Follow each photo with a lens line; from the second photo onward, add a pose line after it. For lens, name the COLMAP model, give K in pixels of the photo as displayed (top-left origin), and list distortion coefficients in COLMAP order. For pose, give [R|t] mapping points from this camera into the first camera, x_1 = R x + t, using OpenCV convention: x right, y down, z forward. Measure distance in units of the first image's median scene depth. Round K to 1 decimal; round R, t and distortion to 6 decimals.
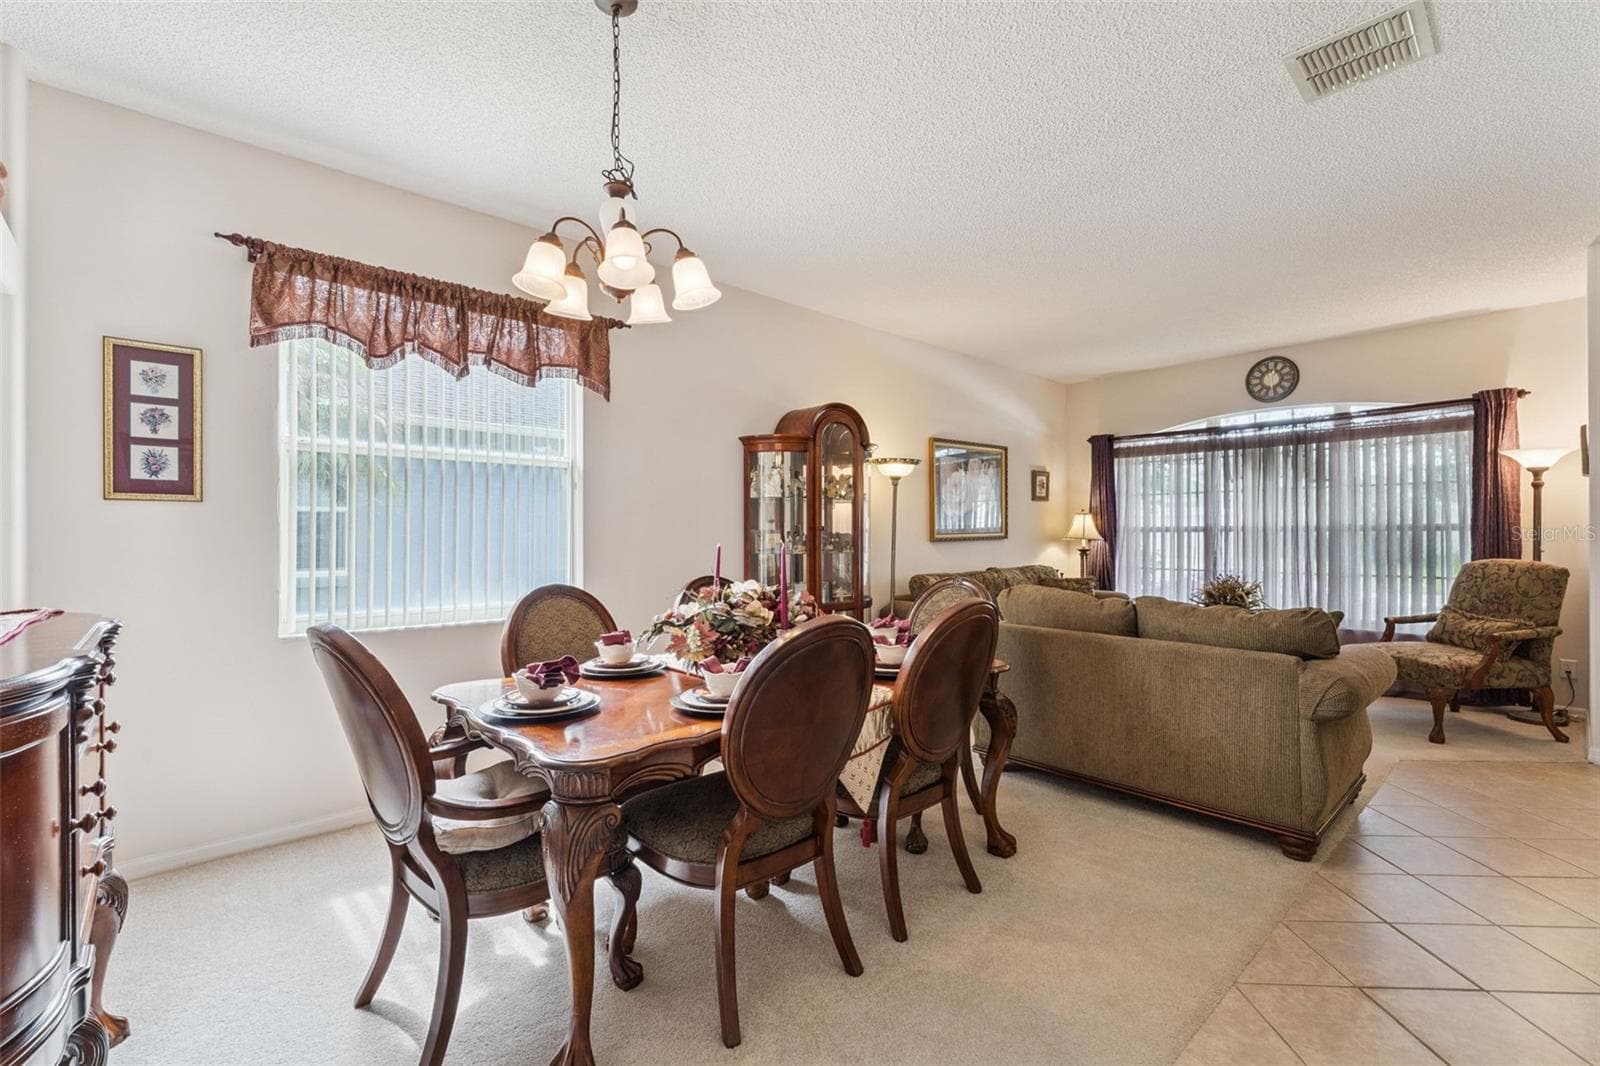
lens RADIAL K [[711.6, 0, 789.0], [0, 711.6, 534.0], [0, 0, 1]] dist [0.005782, -0.001751]
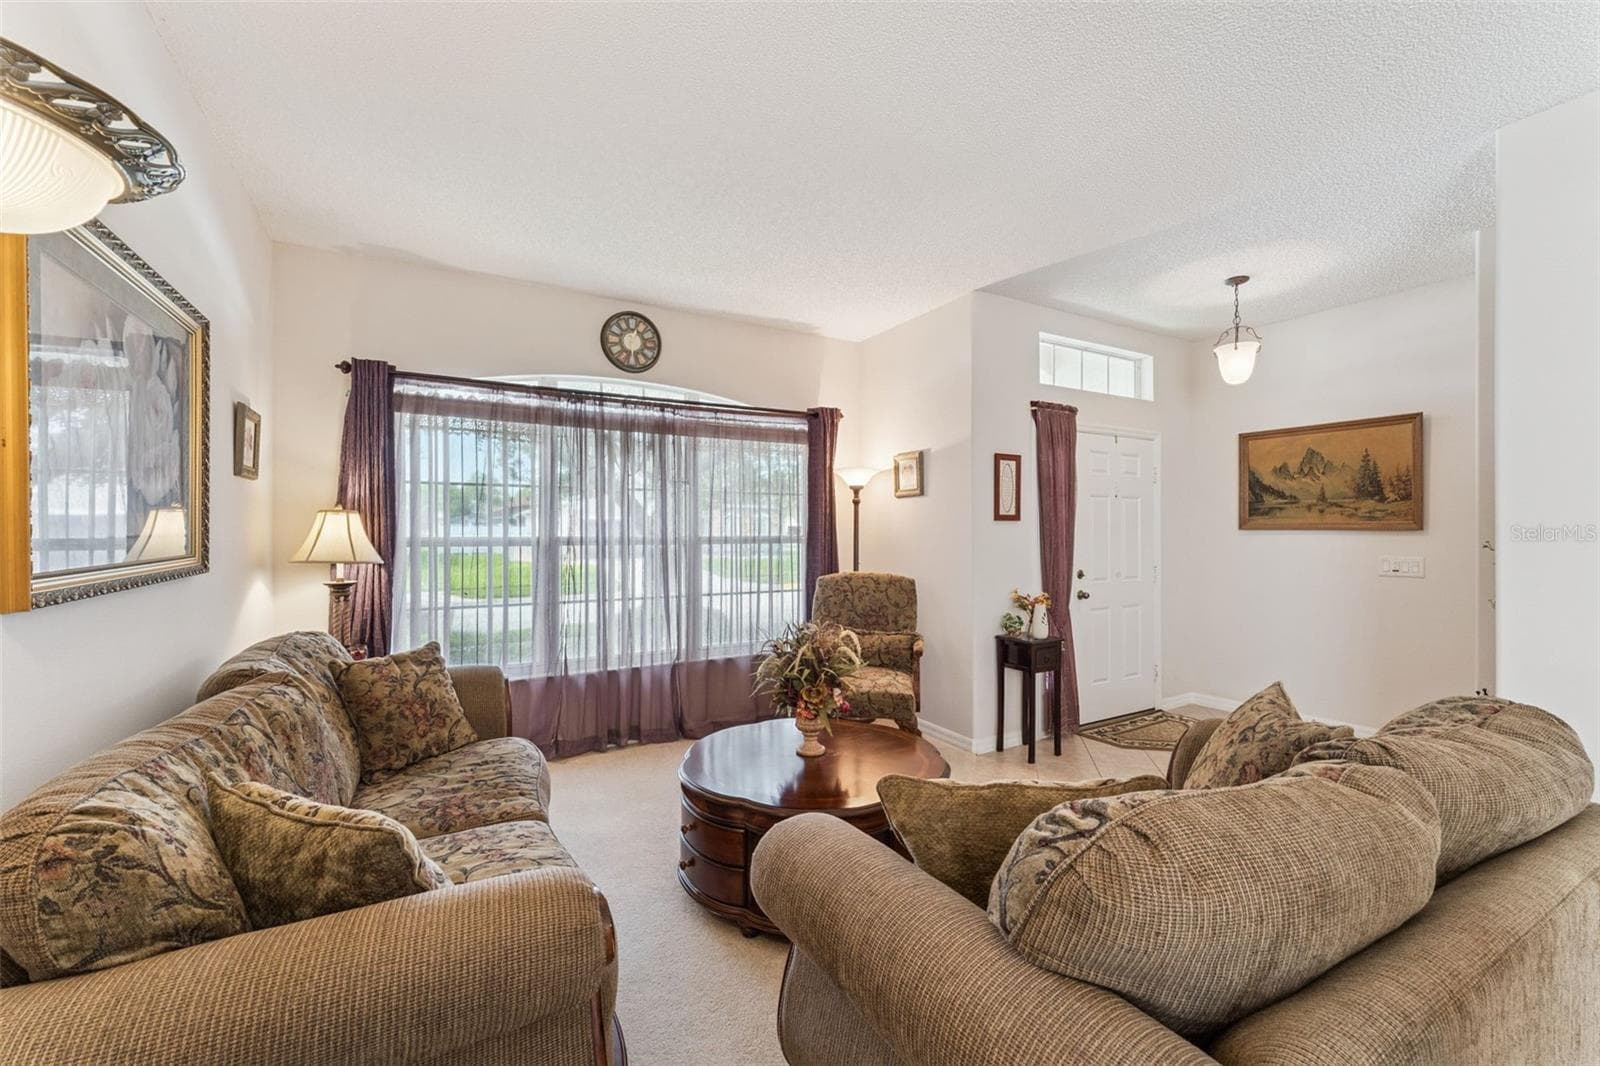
lens RADIAL K [[661.6, 0, 811.3], [0, 661.6, 528.9], [0, 0, 1]] dist [0.003074, -0.000269]
pose [[0.197499, 0.007075, 0.980277, 0.040132], [-0.000711, 0.999975, -0.007073, -0.018751], [-0.980303, 0.000700, 0.197500, 0.807356]]
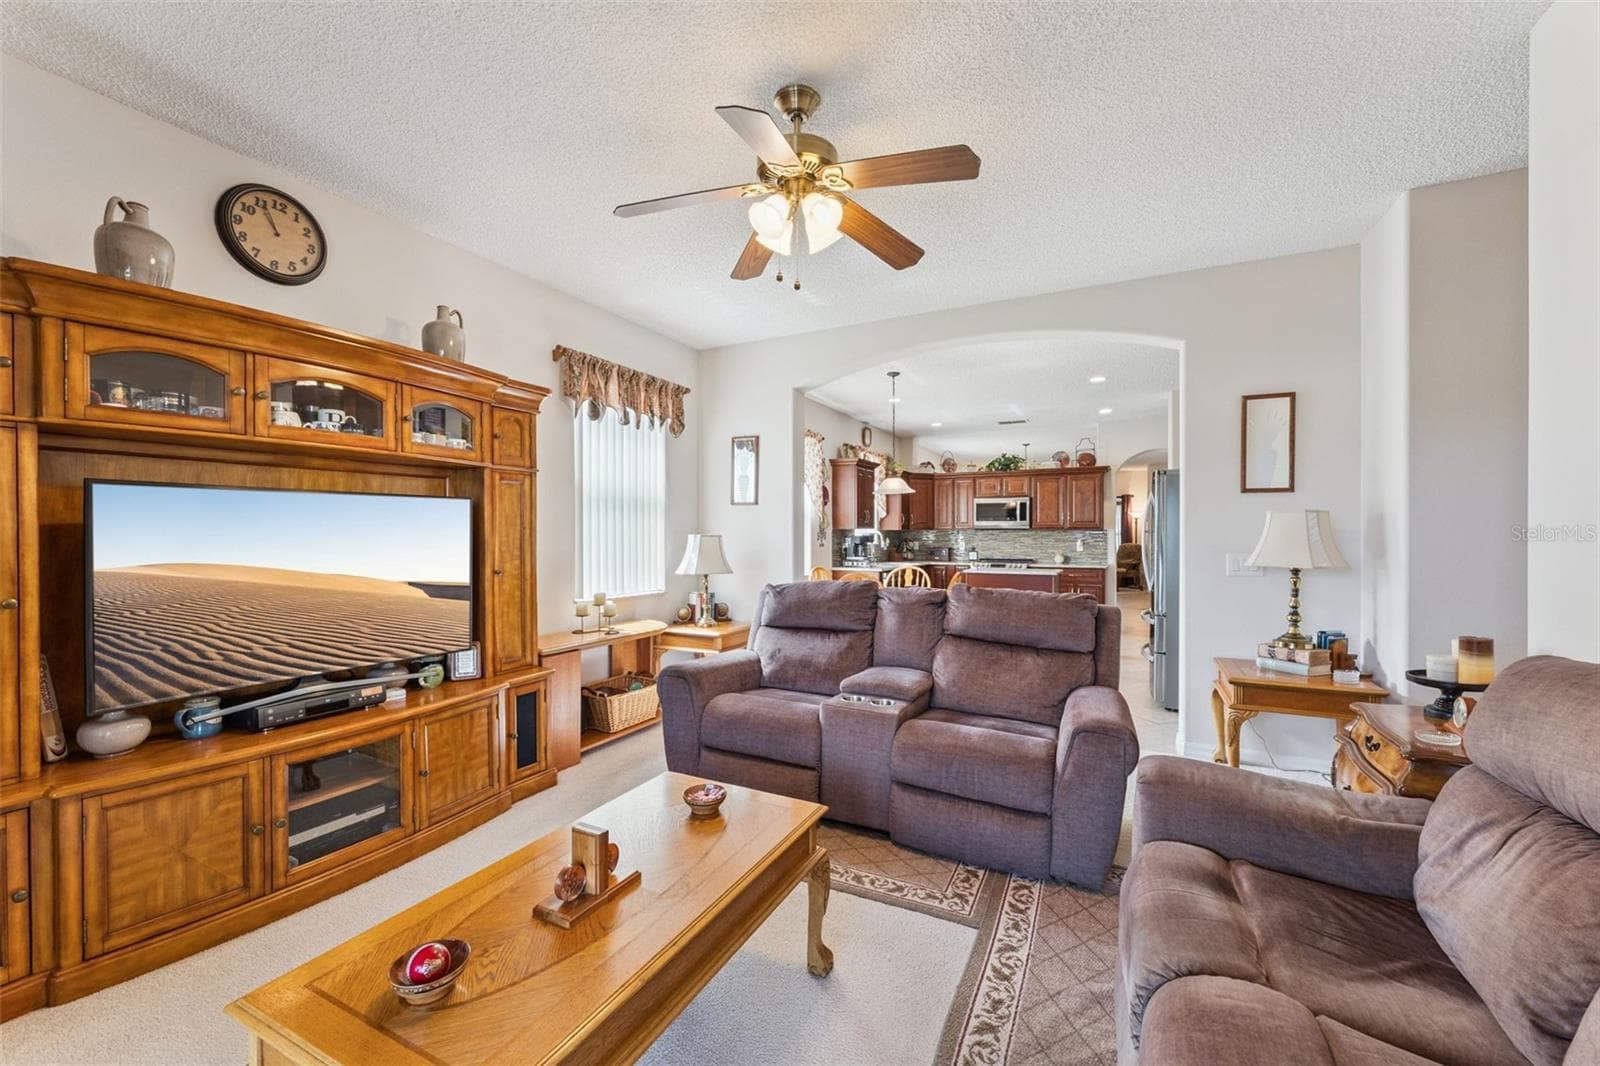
lens RADIAL K [[661.6, 0, 794.6], [0, 661.6, 534.3], [0, 0, 1]] dist [0.003074, -0.000269]
pose [[0.935284, 0.000641, 0.353897, -1.600513], [0.000121, 0.999998, -0.002132, -0.002205], [-0.353898, 0.002037, 0.935282, -1.385976]]
